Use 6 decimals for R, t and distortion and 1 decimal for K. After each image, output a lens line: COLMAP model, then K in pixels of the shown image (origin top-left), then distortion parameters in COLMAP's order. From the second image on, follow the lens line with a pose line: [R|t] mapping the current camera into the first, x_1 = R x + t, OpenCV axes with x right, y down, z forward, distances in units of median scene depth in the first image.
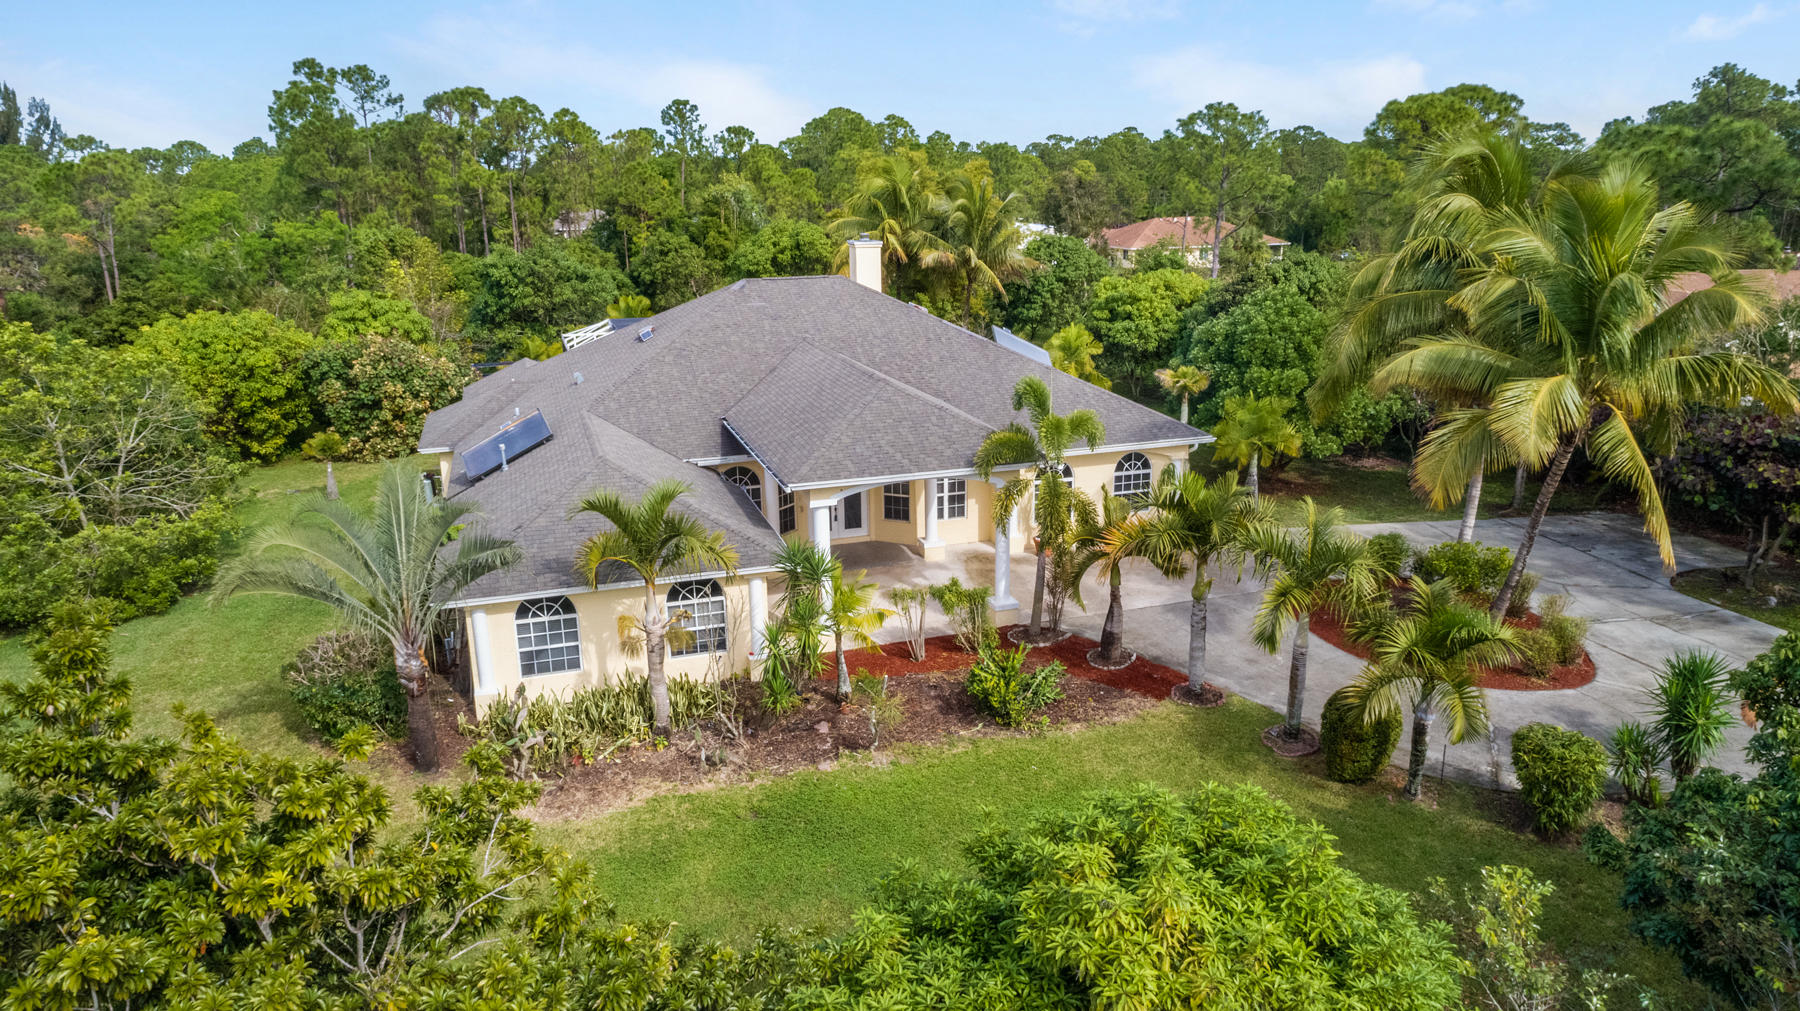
lens RADIAL K [[1205.6, 0, 906.7], [0, 1205.6, 537.3], [0, 0, 1]] dist [-0.013081, -0.000557]
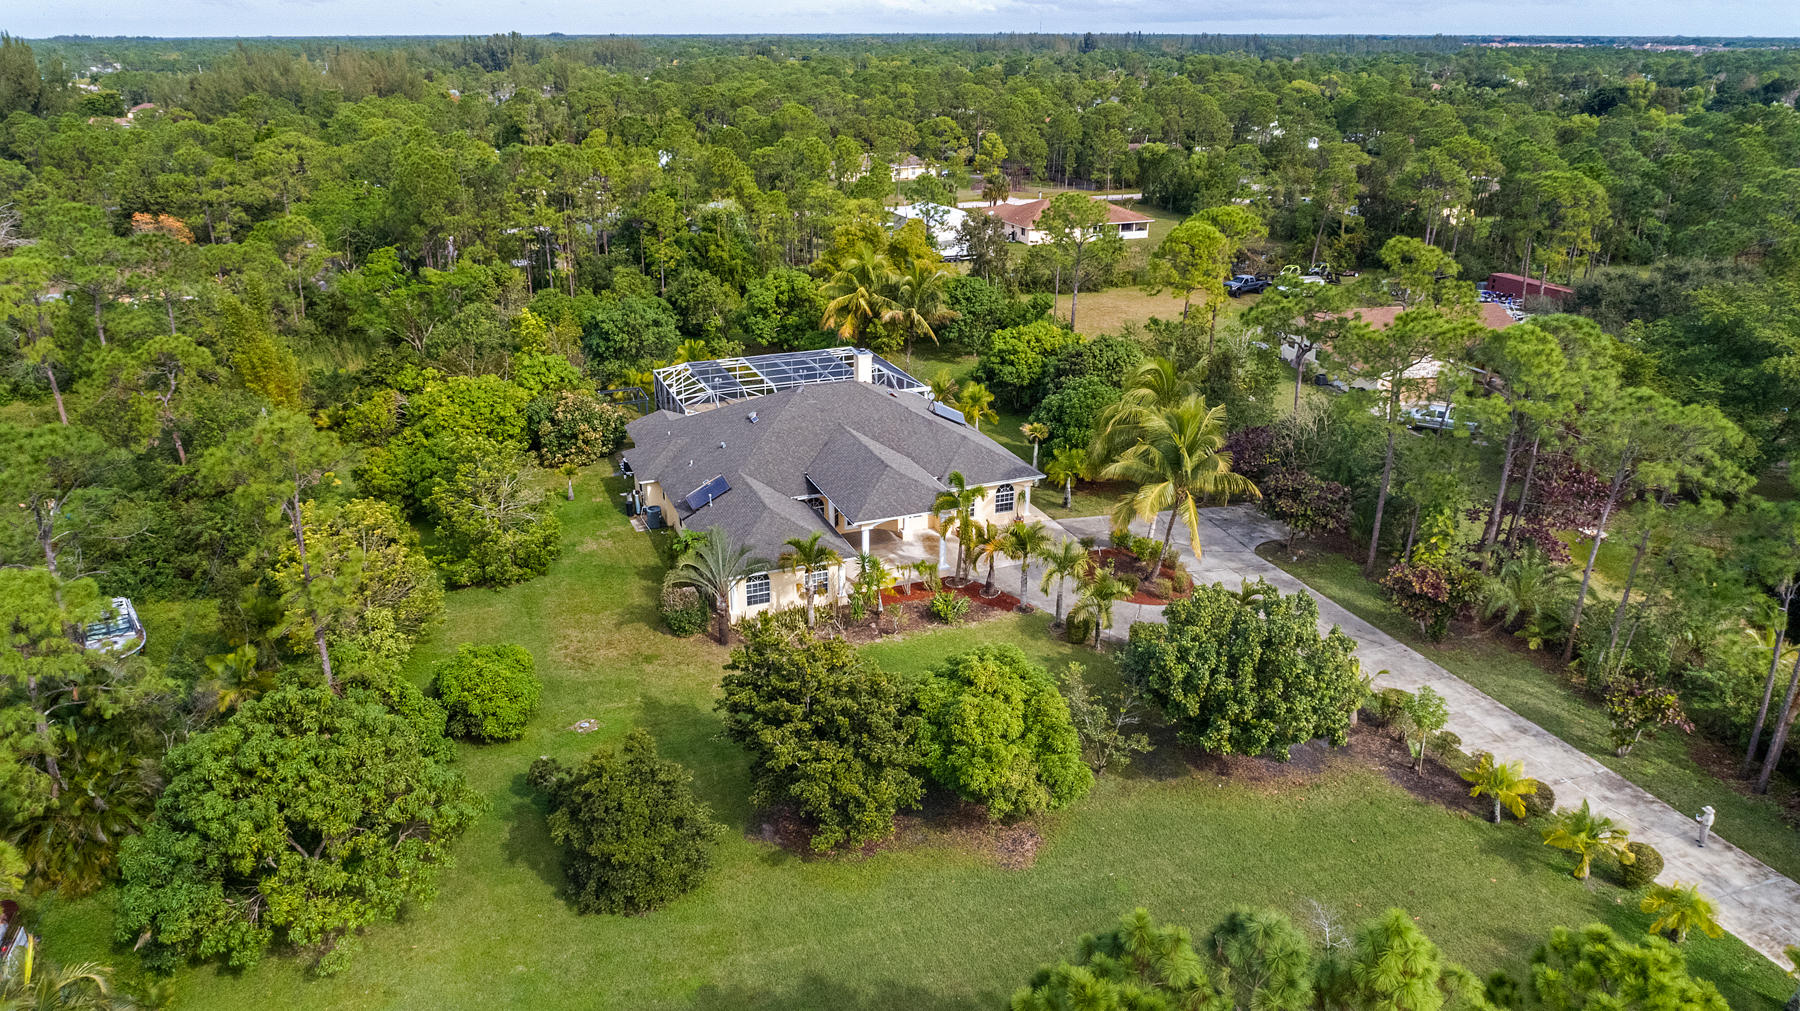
lens RADIAL K [[1220.5, 0, 887.6], [0, 1220.5, 501.1], [0, 0, 1]] dist [-0.013819, 0.002225]
pose [[0.998404, -0.009740, 0.055627, -0.120989], [0.005427, 0.997003, 0.077171, -0.198958], [-0.056212, -0.076746, 0.995465, -1.016389]]
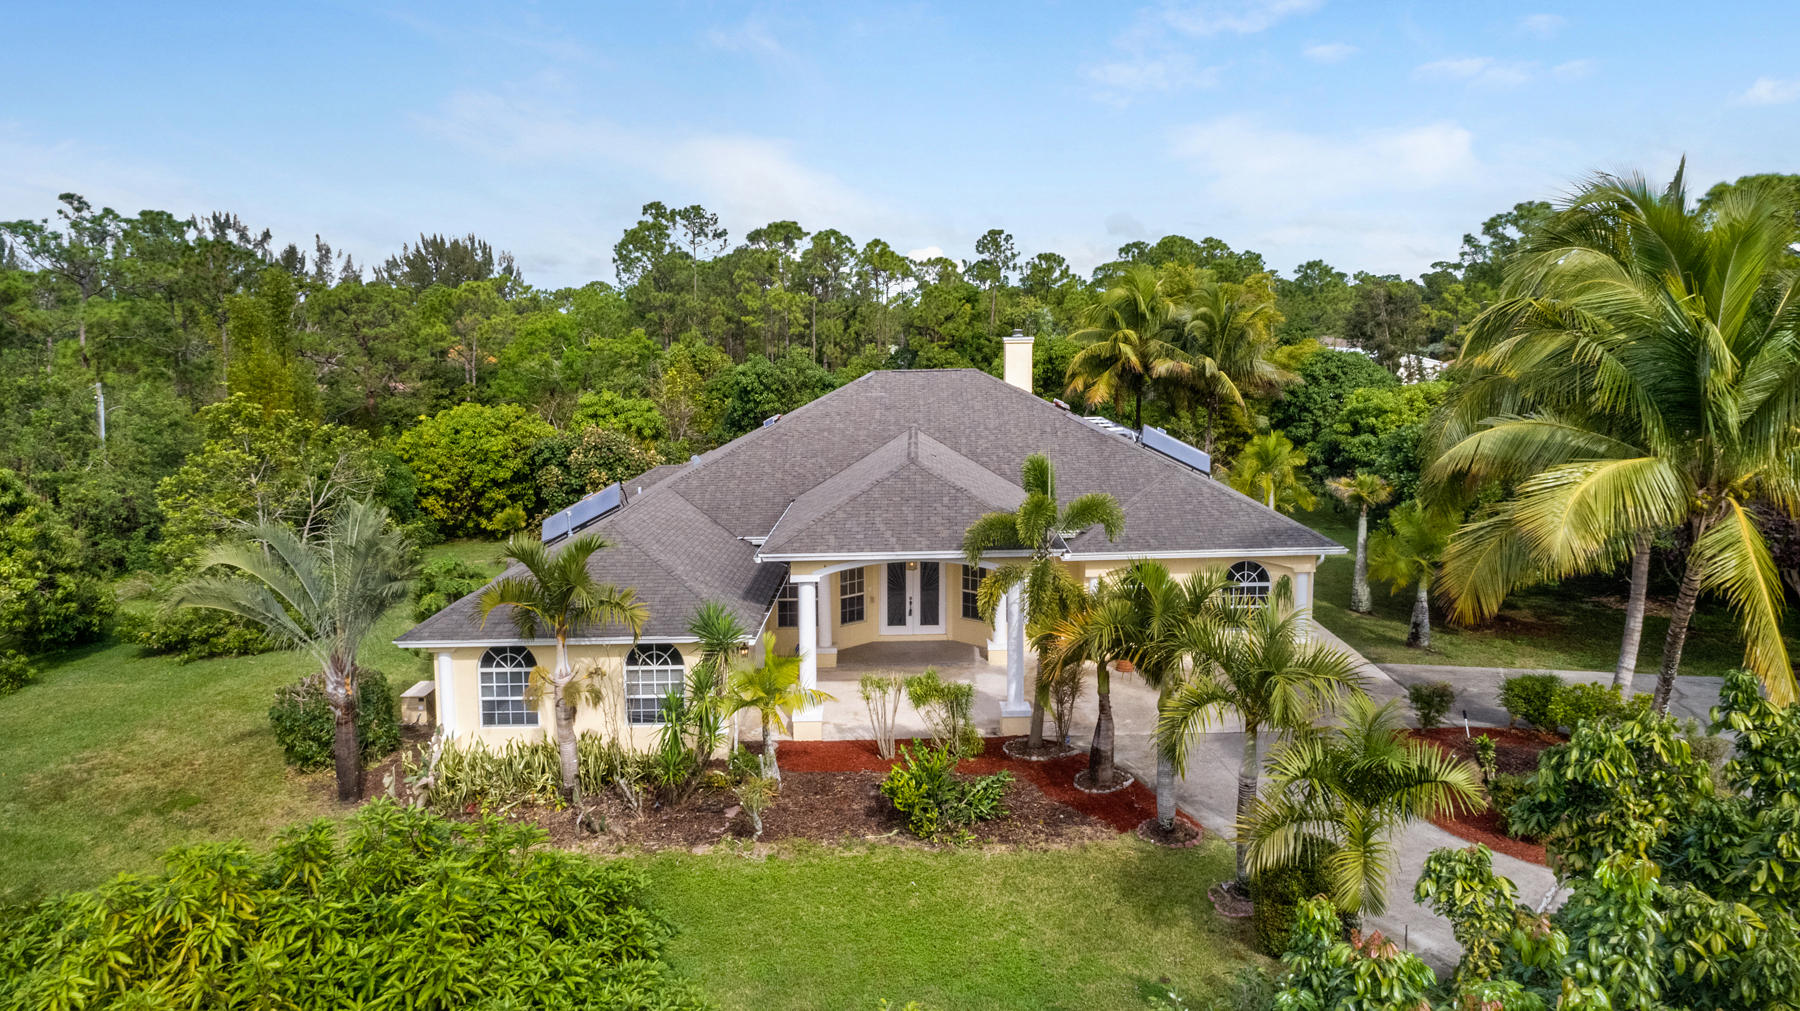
lens RADIAL K [[1233.9, 0, 874.9], [0, 1233.9, 464.4], [0, 0, 1]] dist [-0.014405, -0.001532]
pose [[0.940583, 0.029488, -0.338281, 0.234109], [-0.087421, 0.983670, -0.157326, 0.023812], [0.328117, 0.177551, 0.927801, 0.077992]]
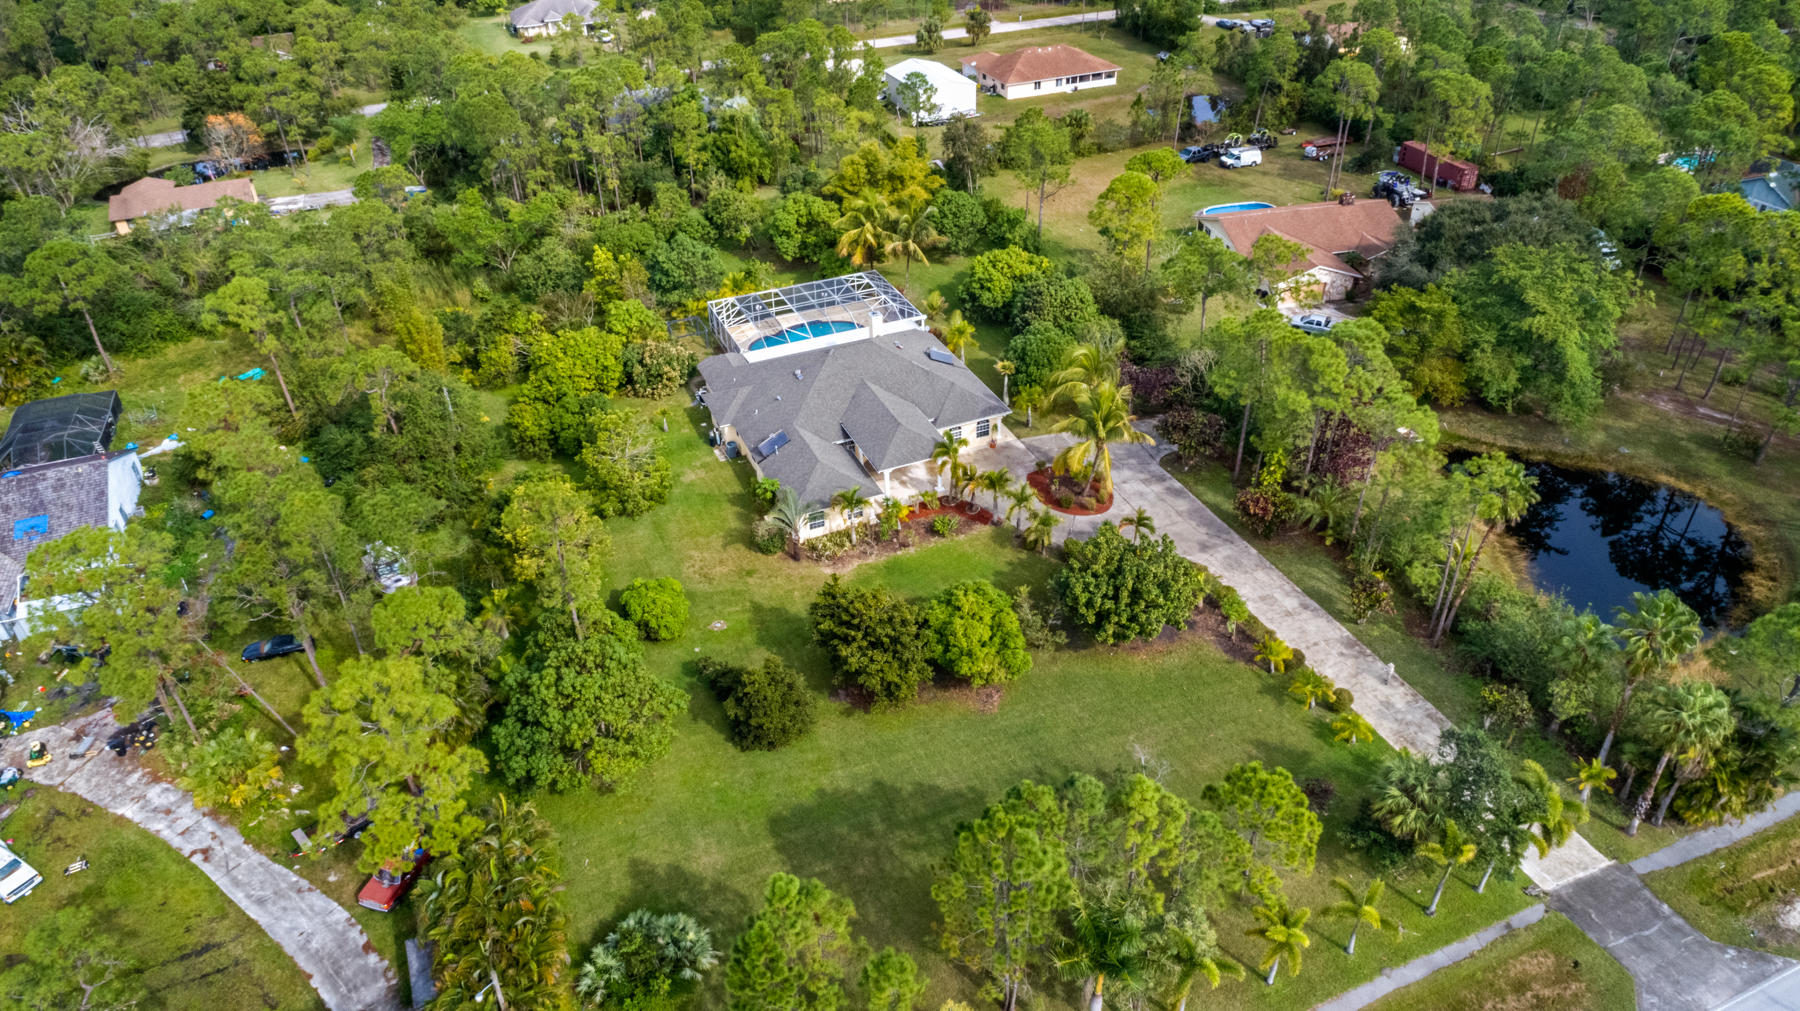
lens RADIAL K [[1205.6, 0, 906.7], [0, 1205.6, 537.3], [0, 0, 1]] dist [-0.013081, -0.000557]
pose [[0.996011, -0.060335, 0.065740, -0.188944], [0.036248, 0.946801, 0.319772, -0.709198], [-0.081536, -0.316113, 0.945211, -1.719035]]
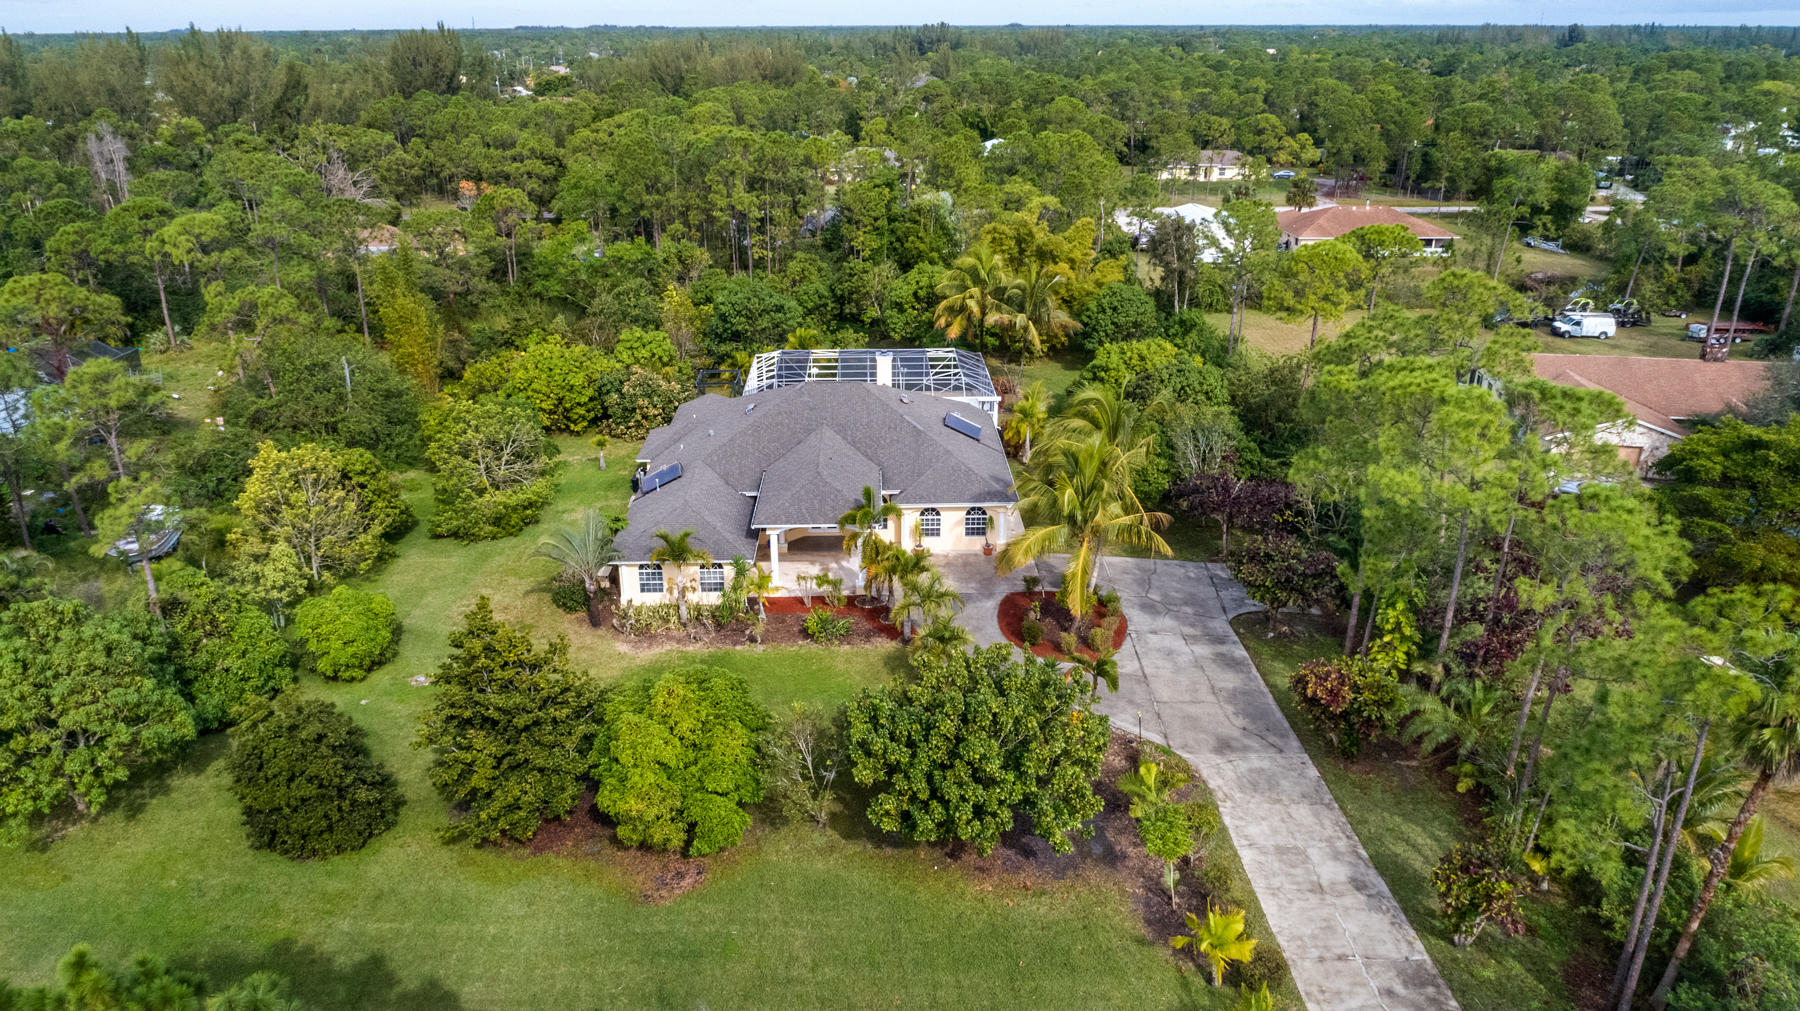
lens RADIAL K [[1220.5, 0, 887.6], [0, 1220.5, 501.1], [0, 0, 1]] dist [-0.013819, 0.002225]
pose [[0.955791, 0.115639, -0.270355, 0.567431], [-0.092141, 0.990903, 0.098092, -0.251218], [0.279239, -0.068845, 0.957751, -0.854977]]
